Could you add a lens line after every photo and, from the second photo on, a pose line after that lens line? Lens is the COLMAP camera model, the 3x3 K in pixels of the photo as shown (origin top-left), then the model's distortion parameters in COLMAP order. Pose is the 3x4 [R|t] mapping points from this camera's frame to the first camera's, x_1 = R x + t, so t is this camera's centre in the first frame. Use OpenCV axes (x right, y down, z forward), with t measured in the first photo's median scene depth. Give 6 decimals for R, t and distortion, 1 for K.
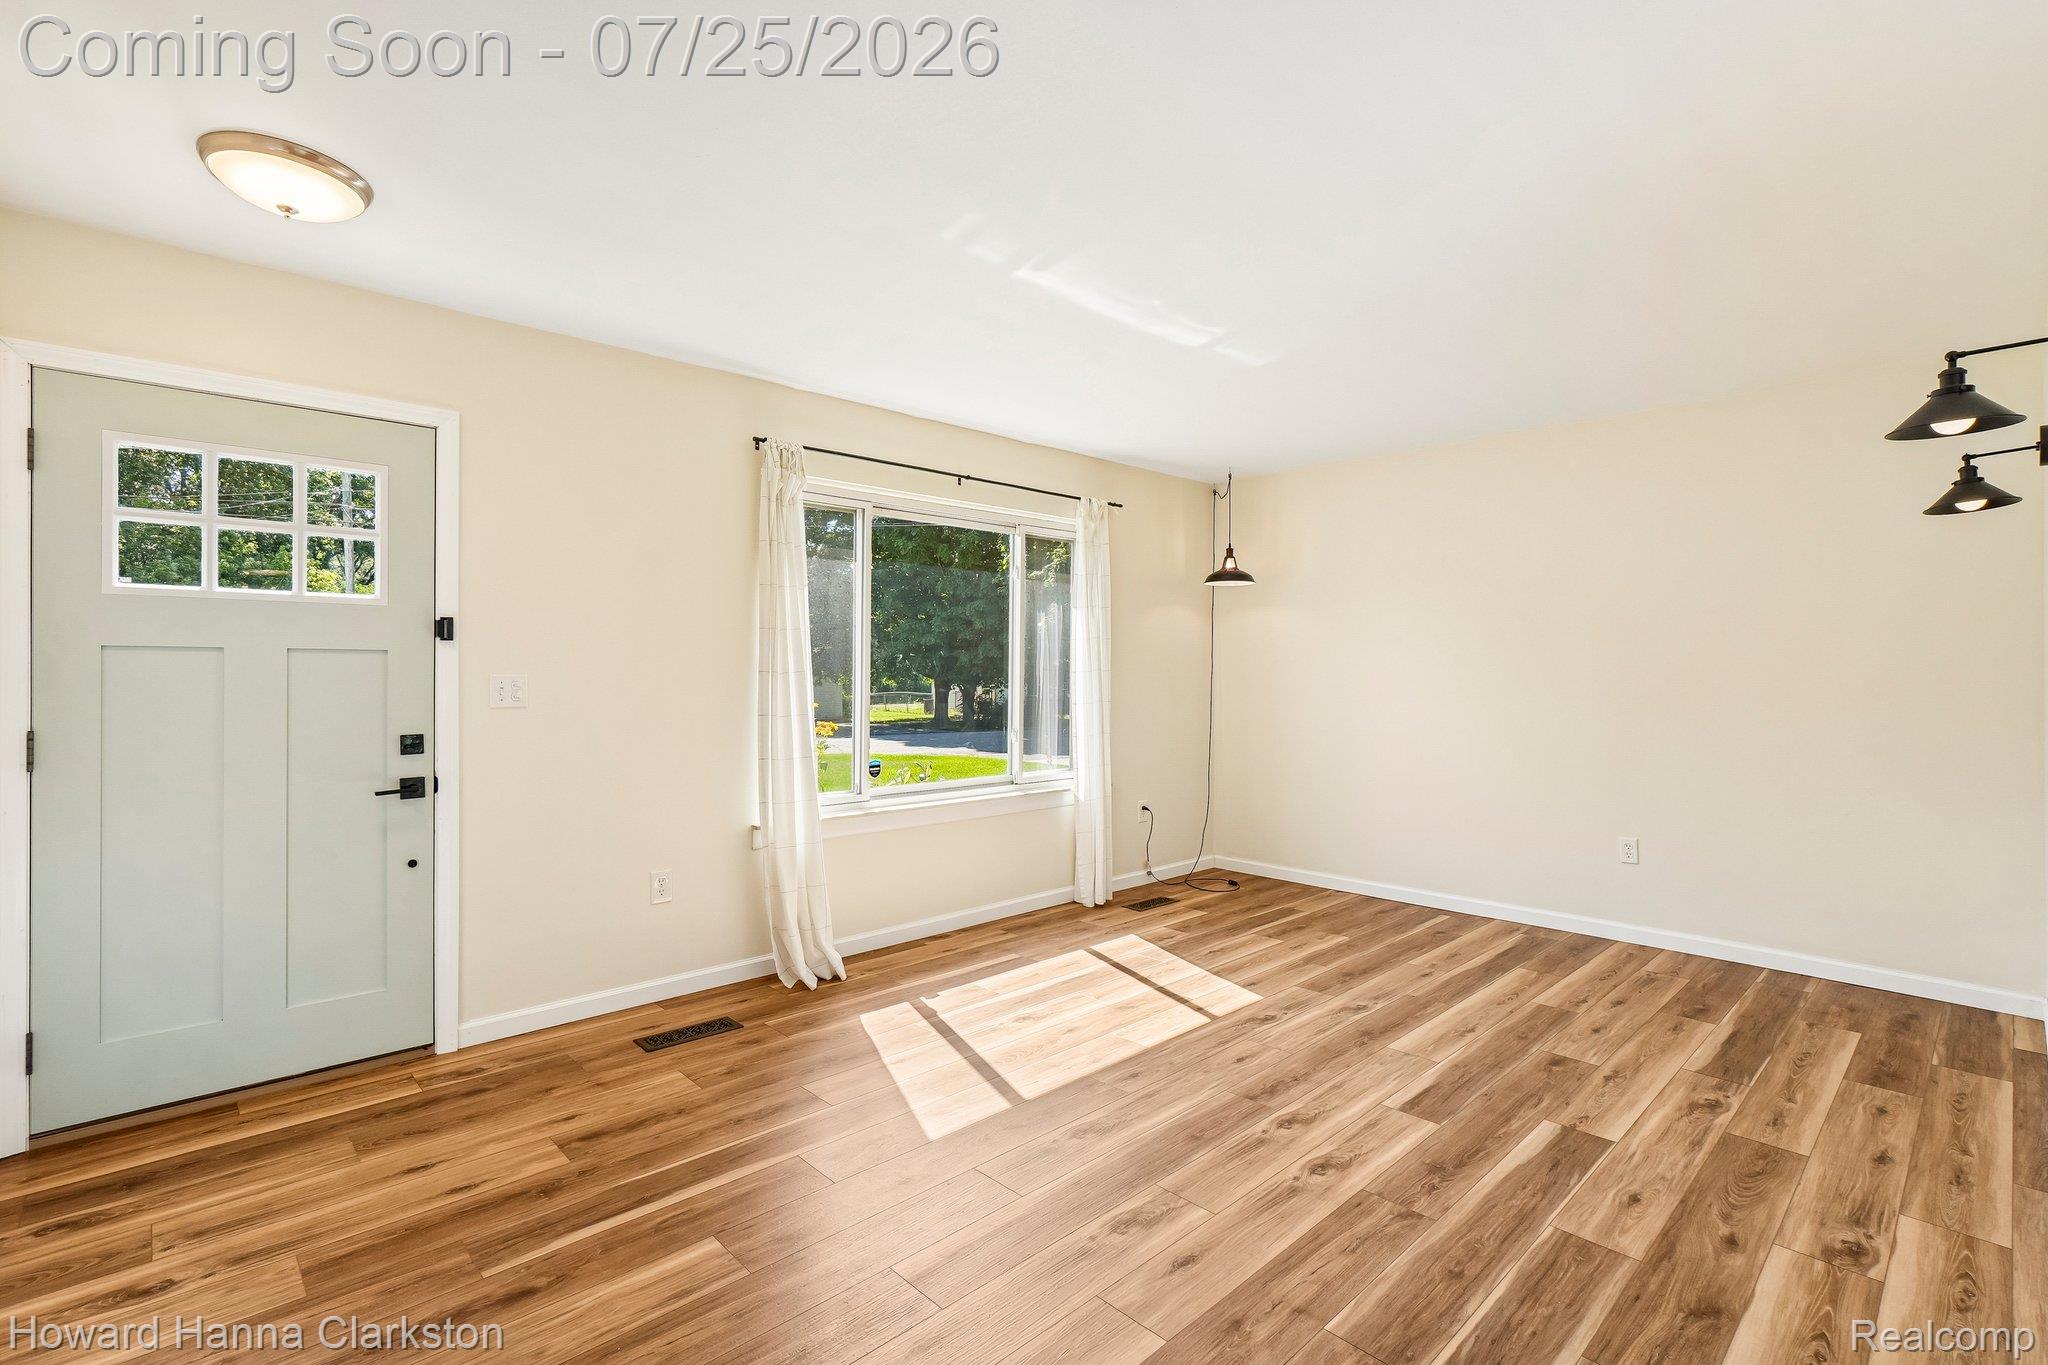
lens RADIAL K [[880.1, 0, 1024.0], [0, 880.1, 682.5], [0, 0, 1]] dist [-0.012255, 0.000027]
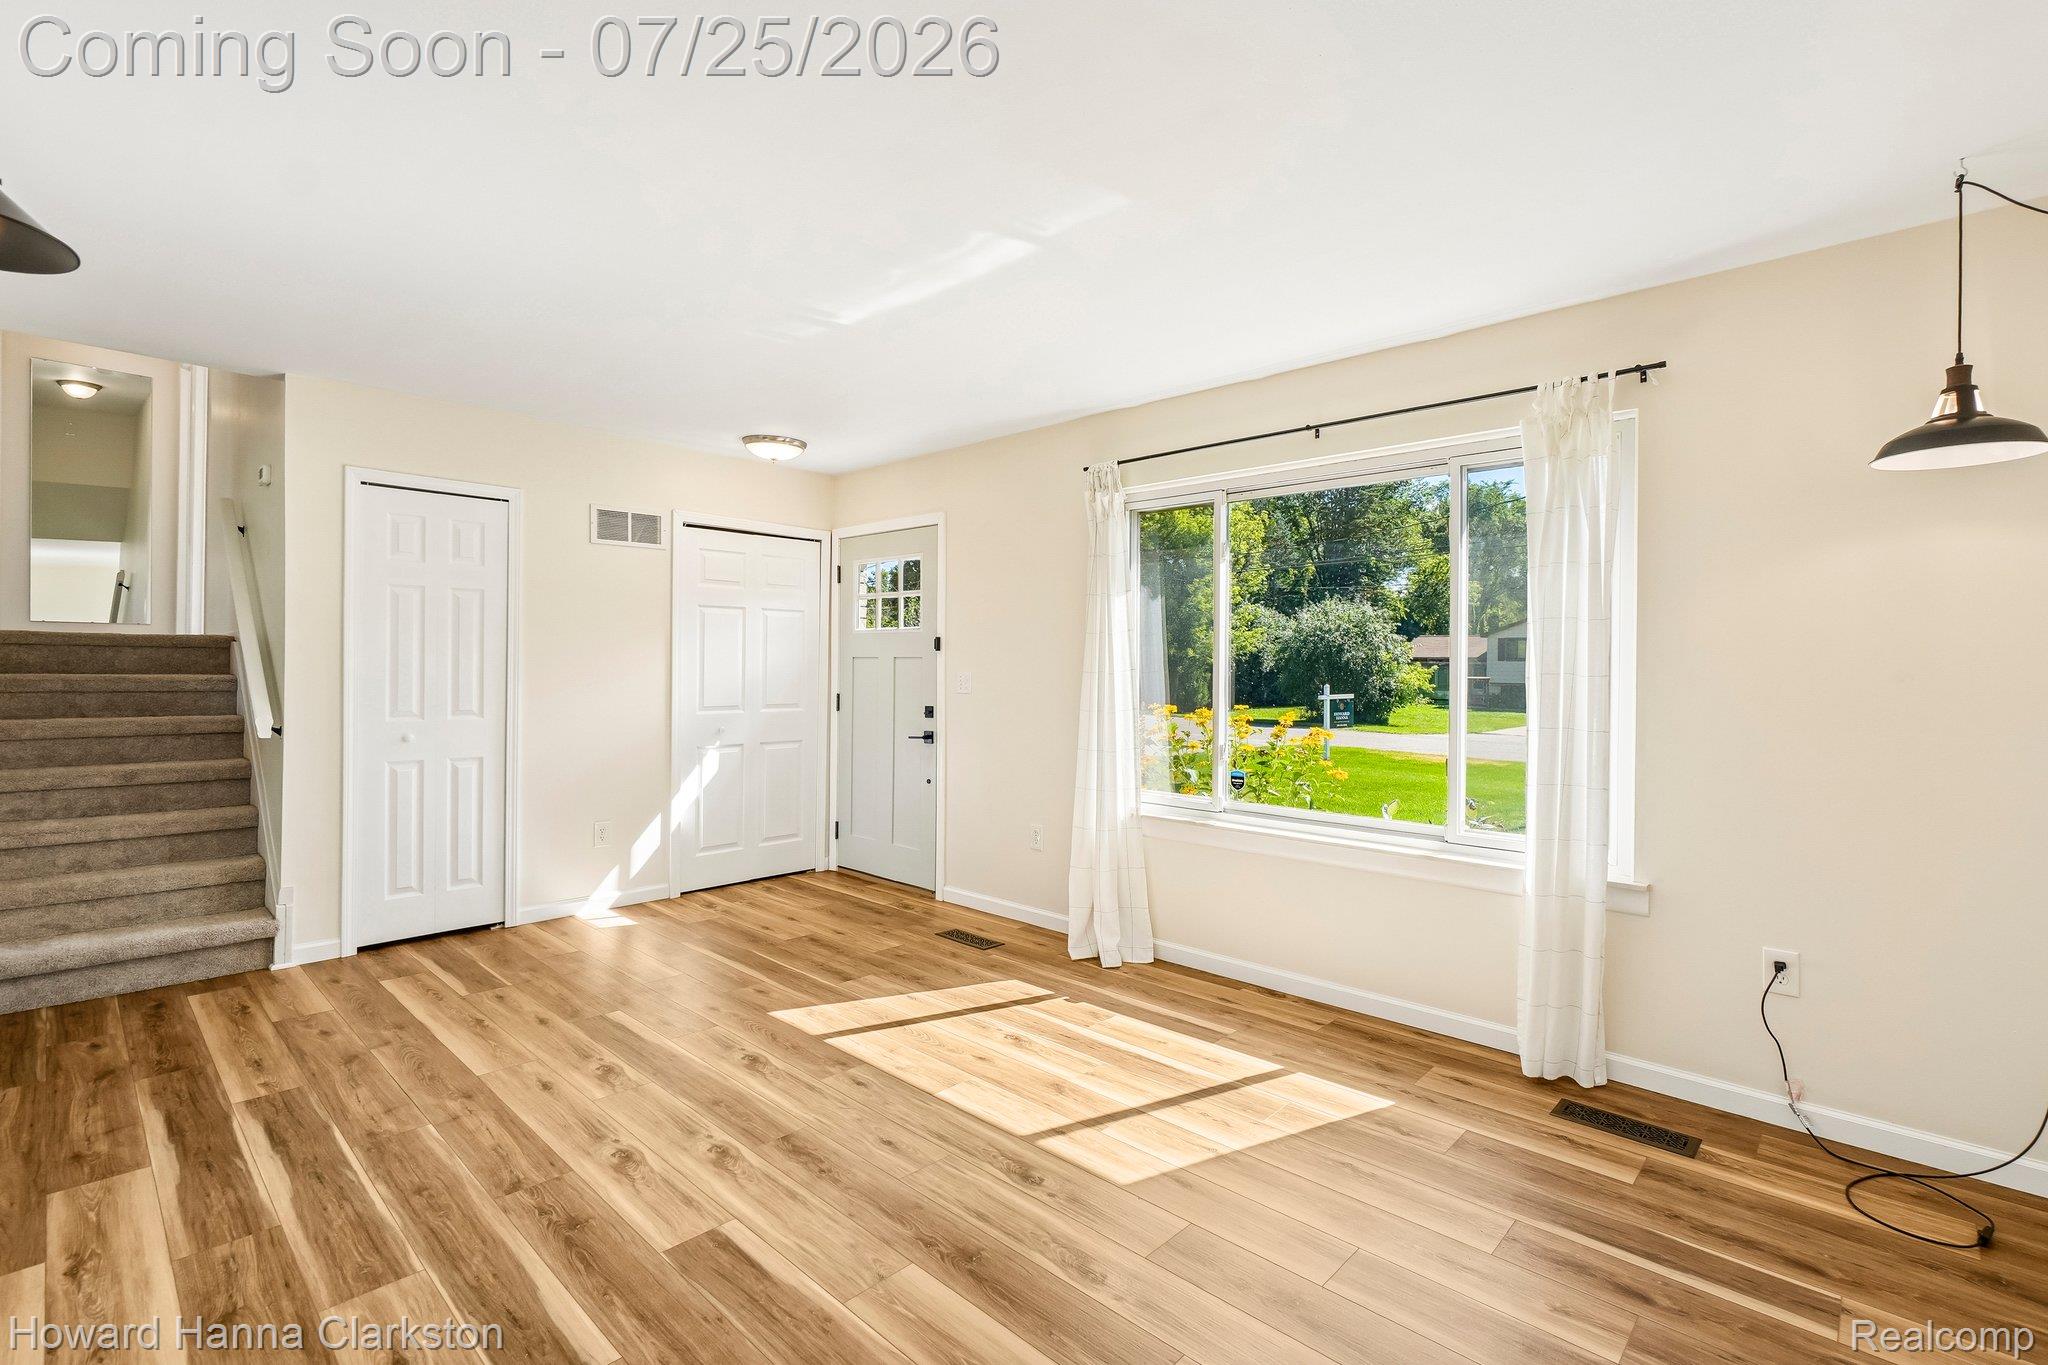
lens RADIAL K [[883.3, 0, 1026.7], [0, 883.3, 677.8], [0, 0, 1]] dist [-0.004447, 0.000266]
pose [[0.114231, 0.011140, -0.993392, 1.025203], [-0.022659, 0.999706, 0.008606, -0.015205], [0.993196, 0.021526, 0.114450, 0.974692]]
